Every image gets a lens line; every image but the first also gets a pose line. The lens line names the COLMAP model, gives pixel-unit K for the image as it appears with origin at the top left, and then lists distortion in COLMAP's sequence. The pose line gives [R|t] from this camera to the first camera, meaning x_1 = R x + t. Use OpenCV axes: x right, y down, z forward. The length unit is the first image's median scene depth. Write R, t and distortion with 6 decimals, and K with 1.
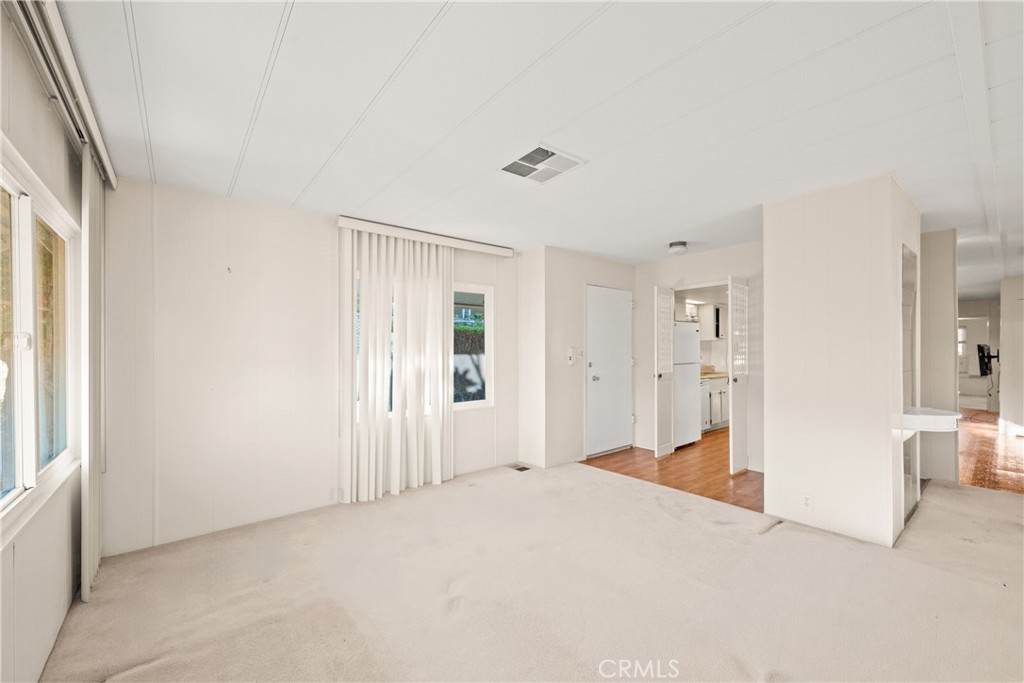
lens RADIAL K [[413.9, 0, 512.0], [0, 413.9, 341.5], [0, 0, 1]] dist [0.001840, 0.000182]
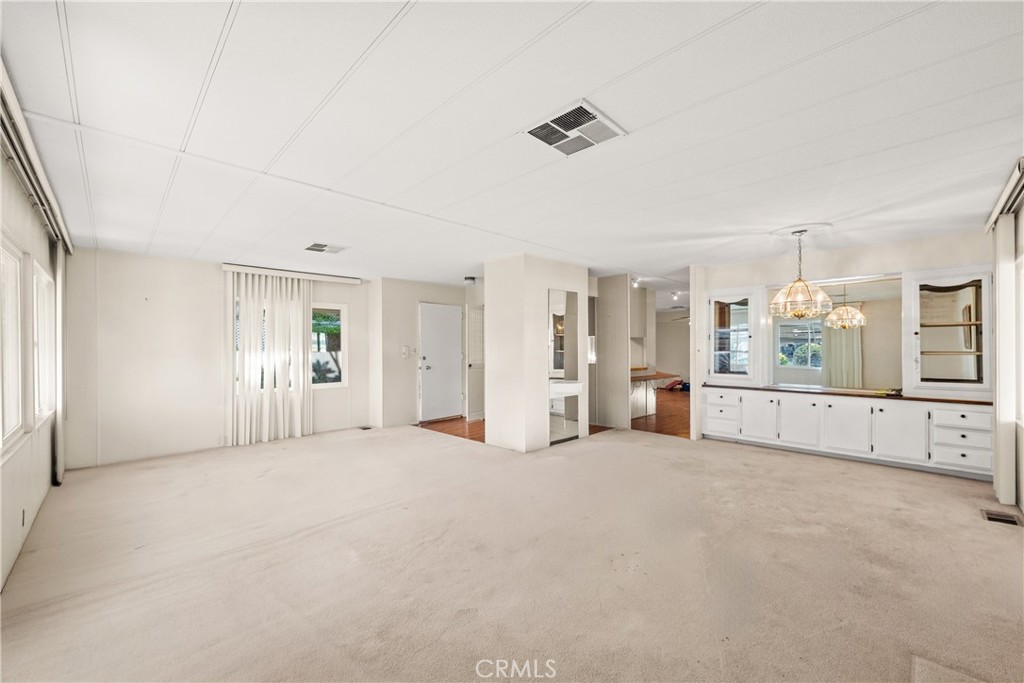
lens RADIAL K [[406.5, 0, 514.0], [0, 406.5, 340.0], [0, 0, 1]] dist [-0.002169, -0.000265]
pose [[0.994848, -0.001372, 0.101364, 0.457902], [0.001485, 0.999998, -0.001042, -0.007245], [-0.101363, 0.001187, 0.994849, -0.565891]]
